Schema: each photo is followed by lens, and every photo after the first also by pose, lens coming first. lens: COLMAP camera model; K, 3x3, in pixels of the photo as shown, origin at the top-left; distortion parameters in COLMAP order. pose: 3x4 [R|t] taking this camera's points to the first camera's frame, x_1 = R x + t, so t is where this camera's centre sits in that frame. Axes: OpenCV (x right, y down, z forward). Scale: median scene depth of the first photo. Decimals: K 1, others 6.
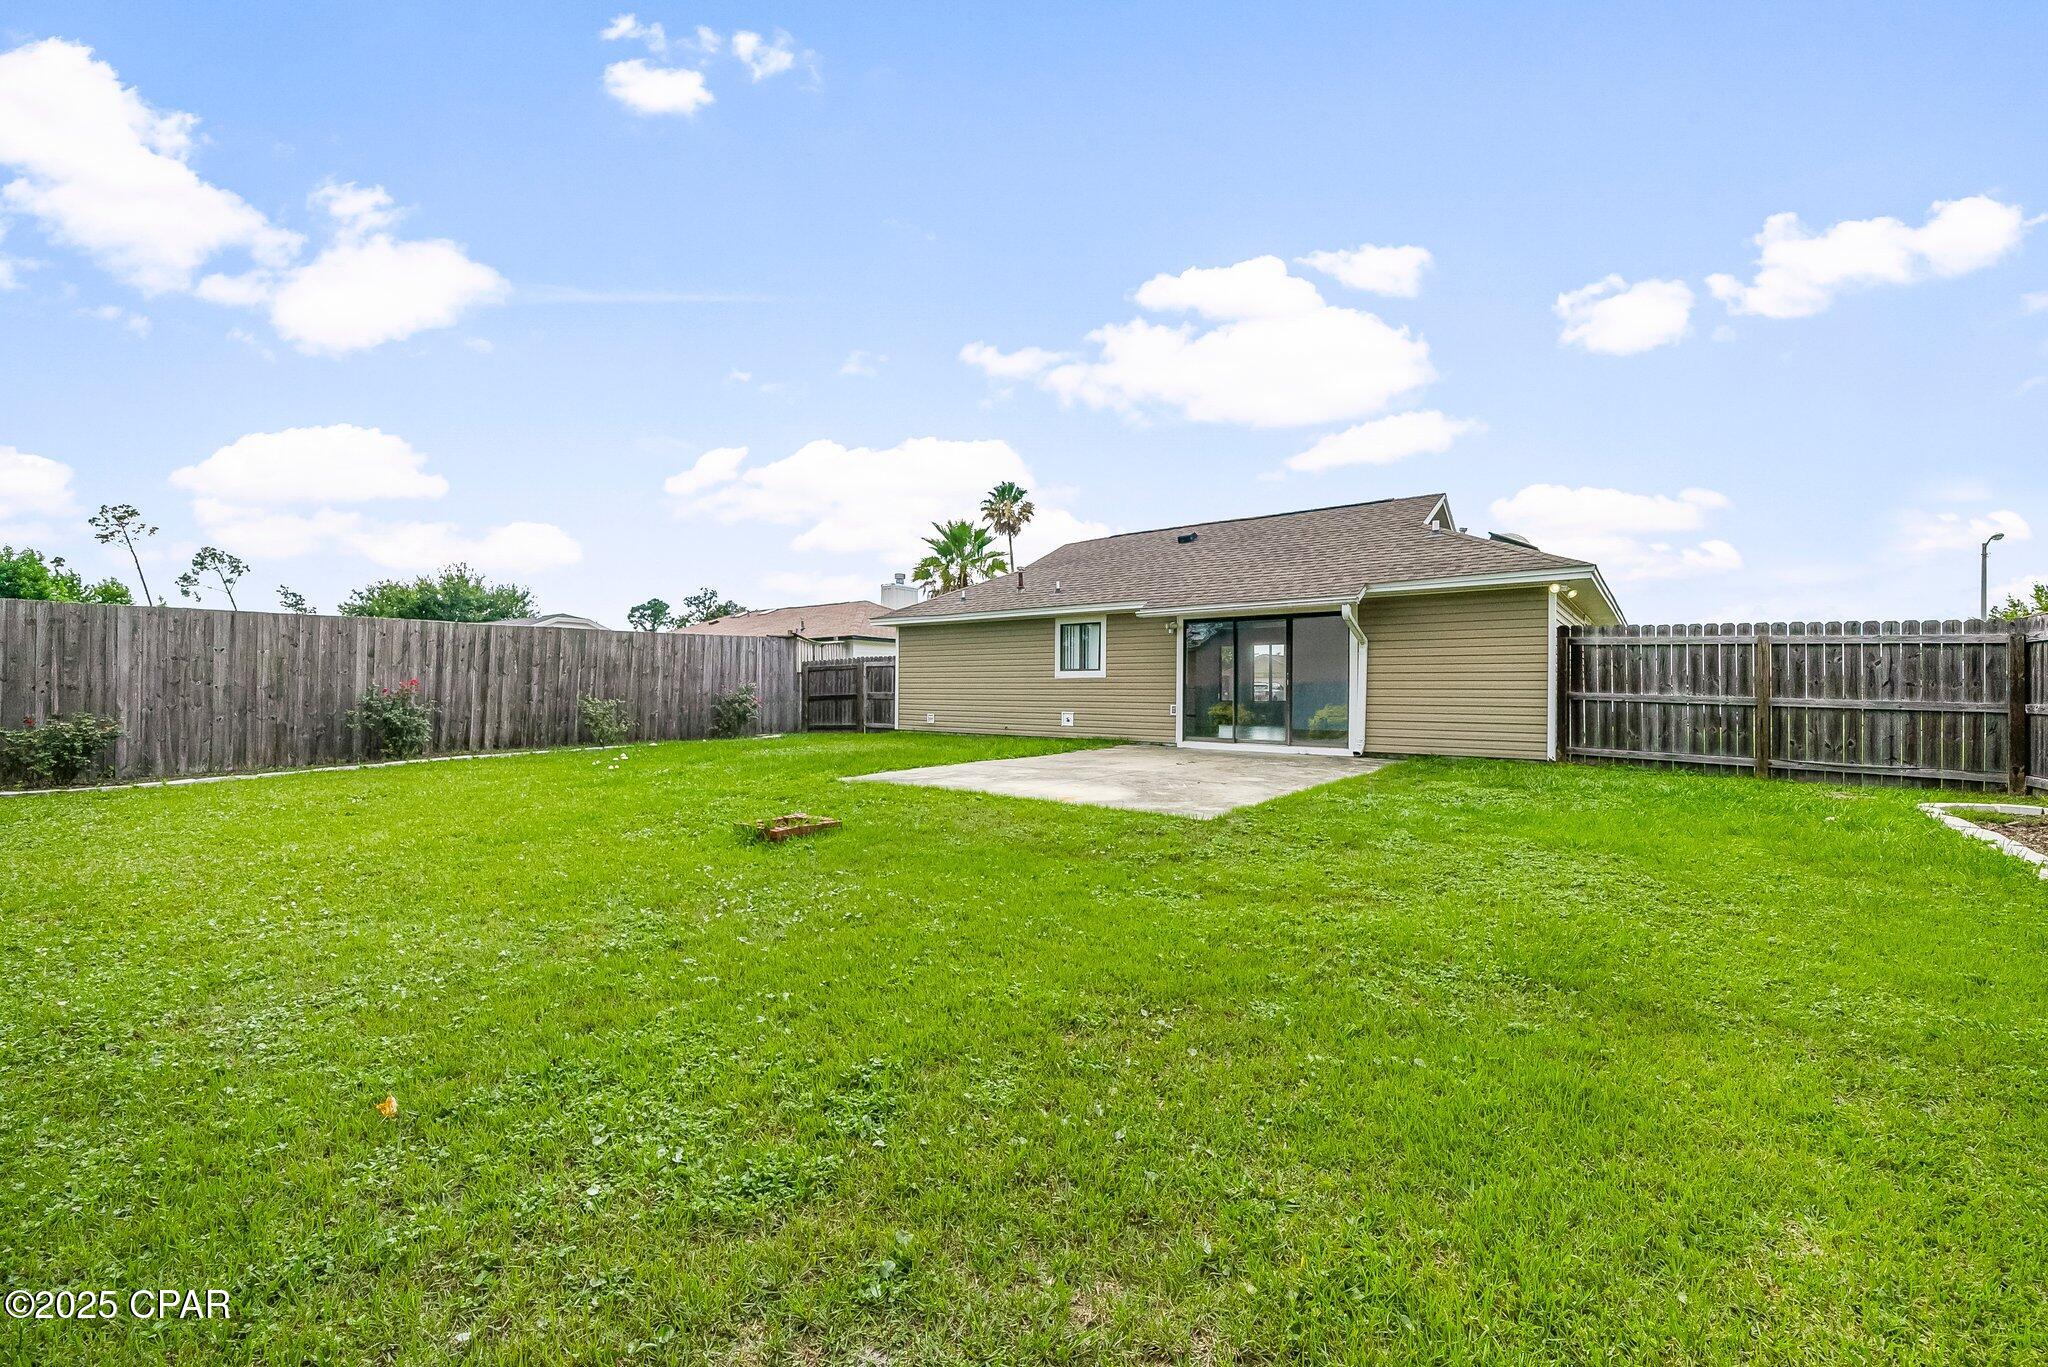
lens RADIAL K [[797.0, 0, 1026.1], [0, 797.0, 685.2], [0, 0, 1]] dist [0.003300, -0.000063]
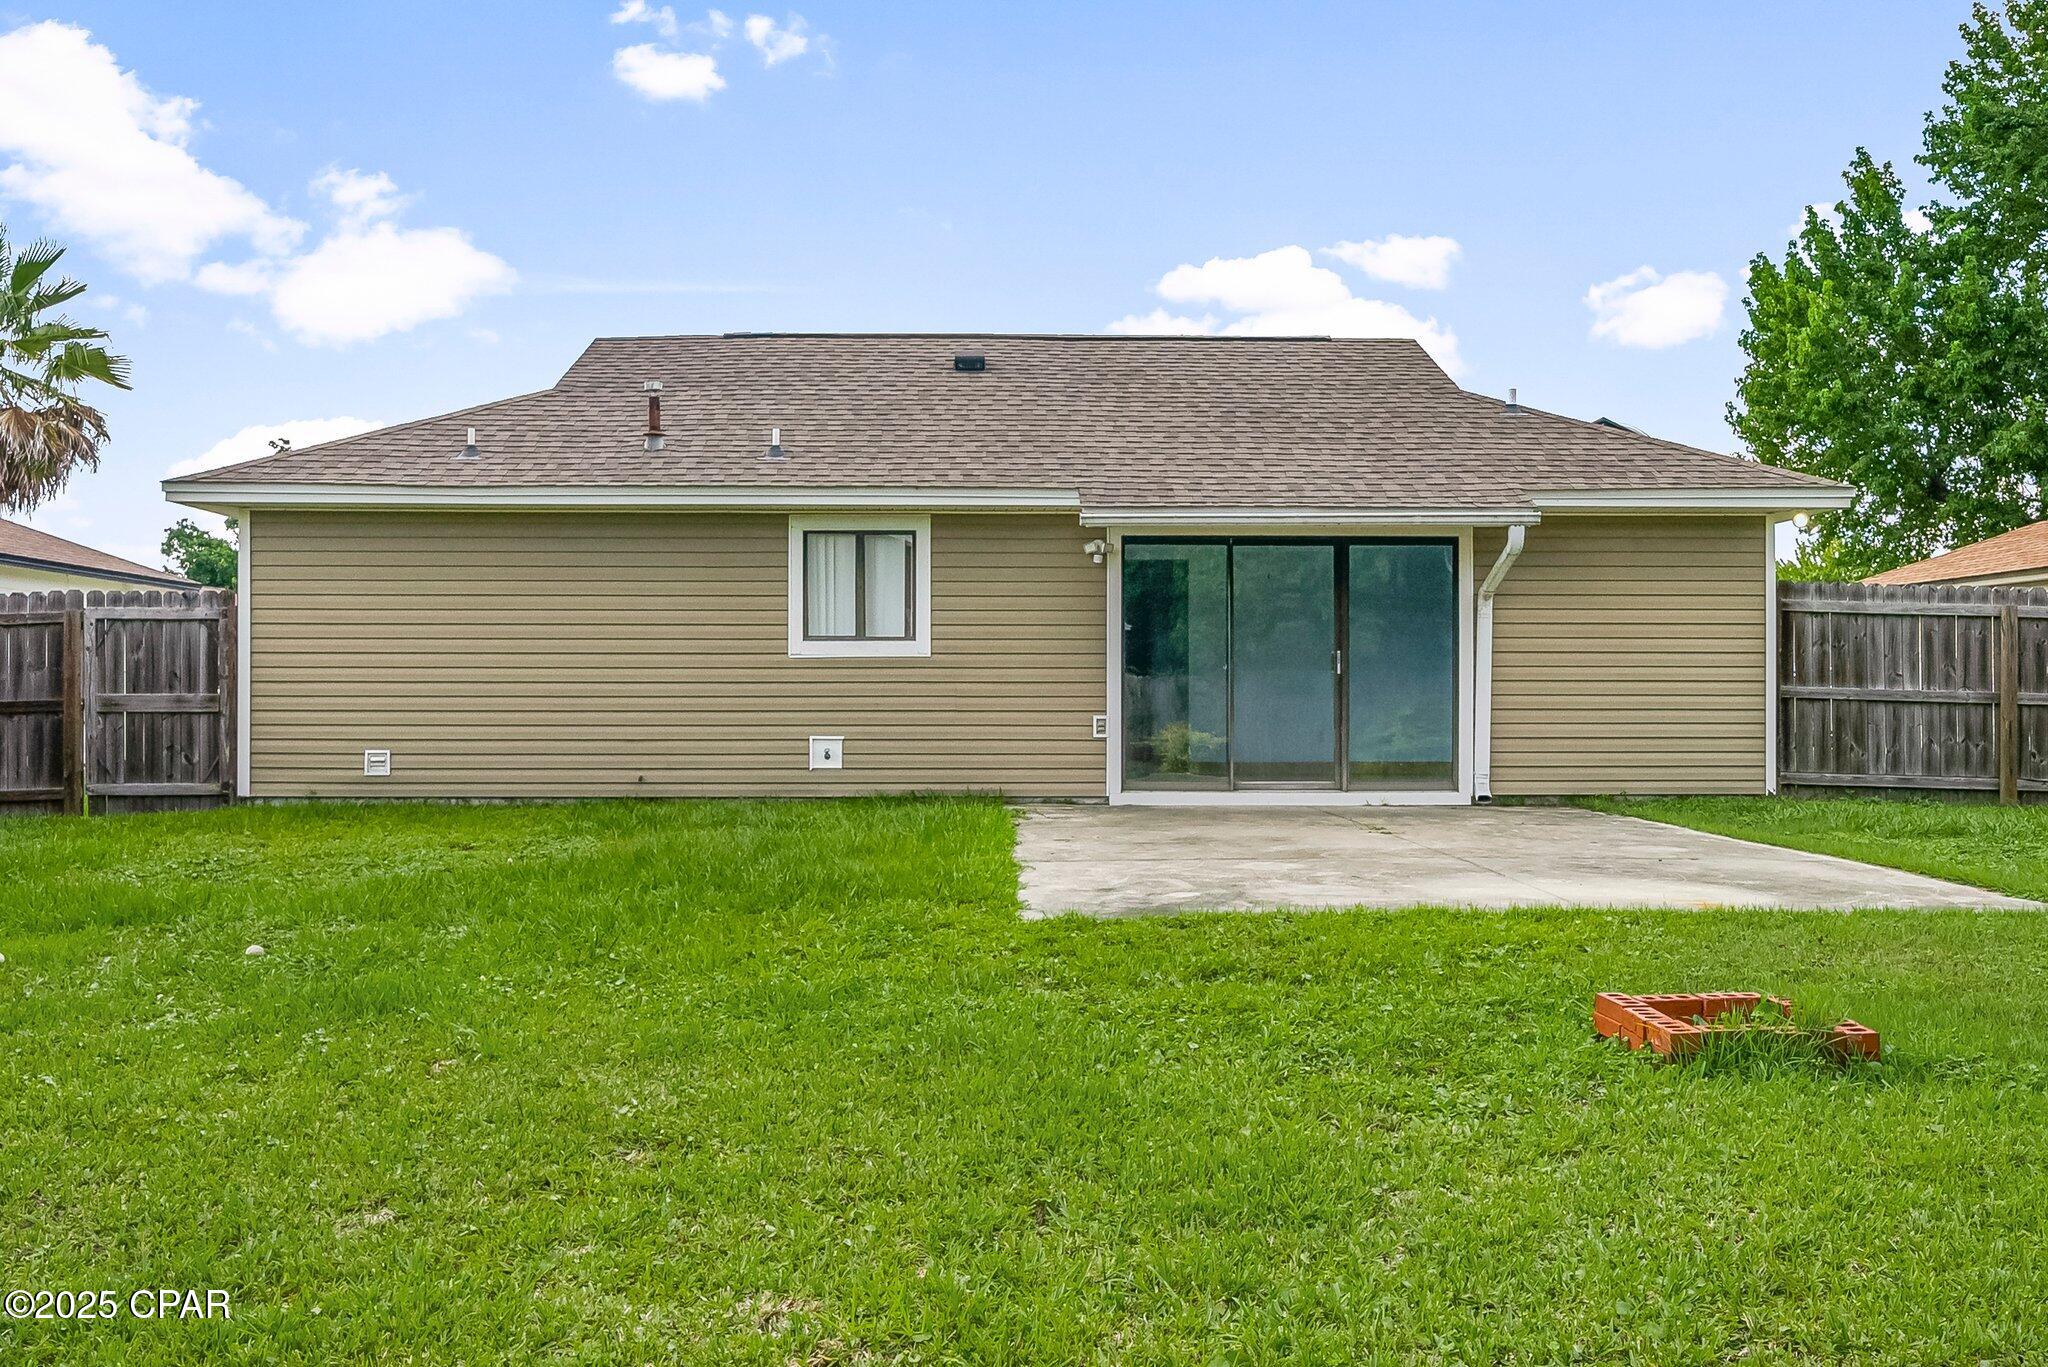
lens RADIAL K [[1673.0, 0, 1024.1], [0, 1673.0, 682.2], [0, 0, 1]] dist [0.004550, 0.000203]
pose [[0.781821, 0.002067, 0.623500, -0.493673], [-0.000493, 0.999996, -0.002697, 0.007946], [-0.623503, 0.001801, 0.781819, 0.270365]]
